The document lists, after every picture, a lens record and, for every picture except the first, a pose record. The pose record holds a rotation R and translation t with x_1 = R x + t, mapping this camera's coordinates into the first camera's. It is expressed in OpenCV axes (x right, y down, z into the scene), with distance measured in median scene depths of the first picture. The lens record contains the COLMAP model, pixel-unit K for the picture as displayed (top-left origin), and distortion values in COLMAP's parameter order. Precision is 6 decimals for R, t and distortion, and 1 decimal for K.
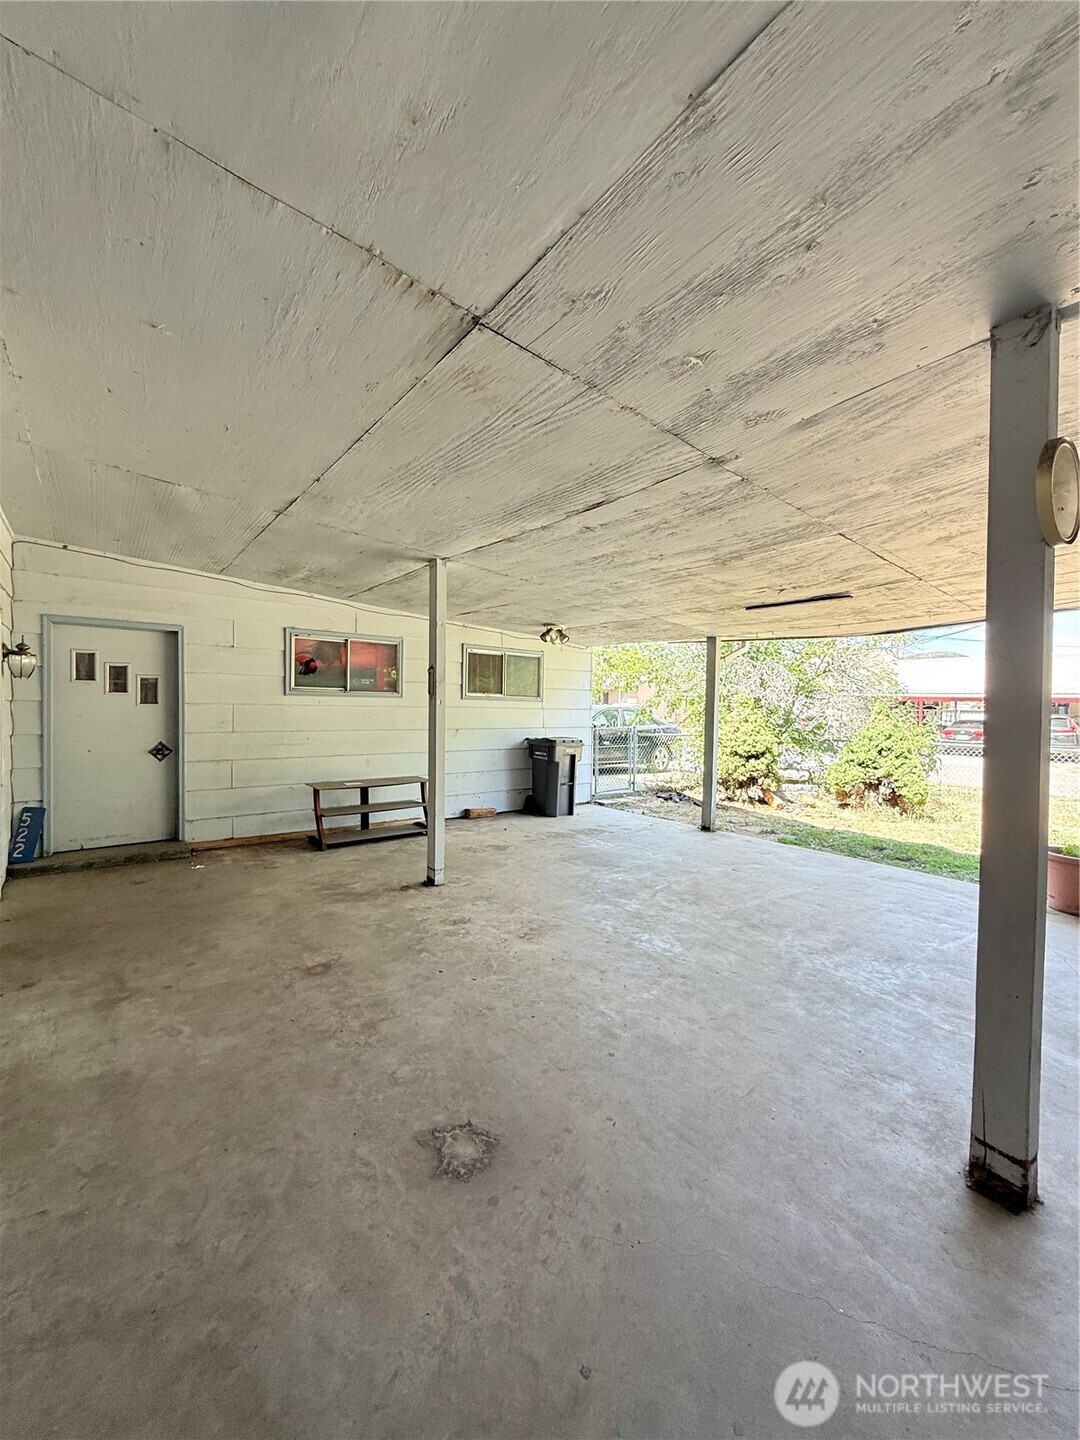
lens RADIAL K [[575.3, 0, 540.2], [0, 575.3, 719.1], [0, 0, 1]] dist [-0.003014, 0.000097]
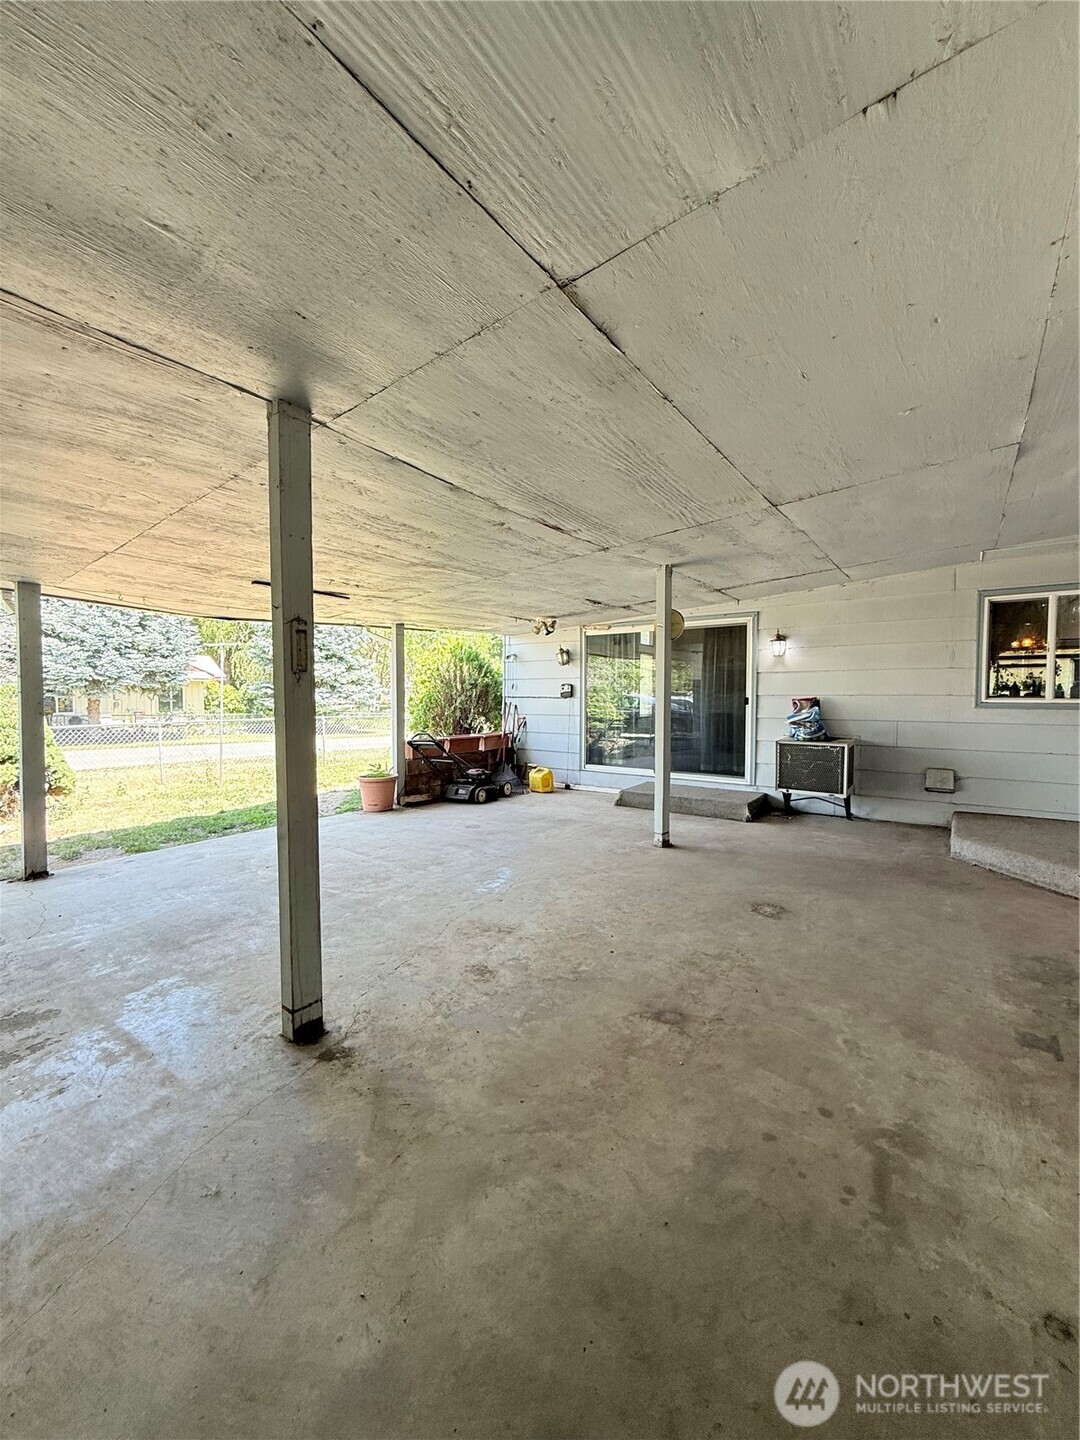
lens RADIAL K [[575.3, 0, 540.2], [0, 575.3, 717.2], [0, 0, 1]] dist [-0.003014, 0.000097]
pose [[-0.276776, -0.056035, 0.959299, -0.964032], [0.018871, 0.997789, 0.063728, -0.041637], [-0.960749, 0.035741, -0.275107, 1.218559]]
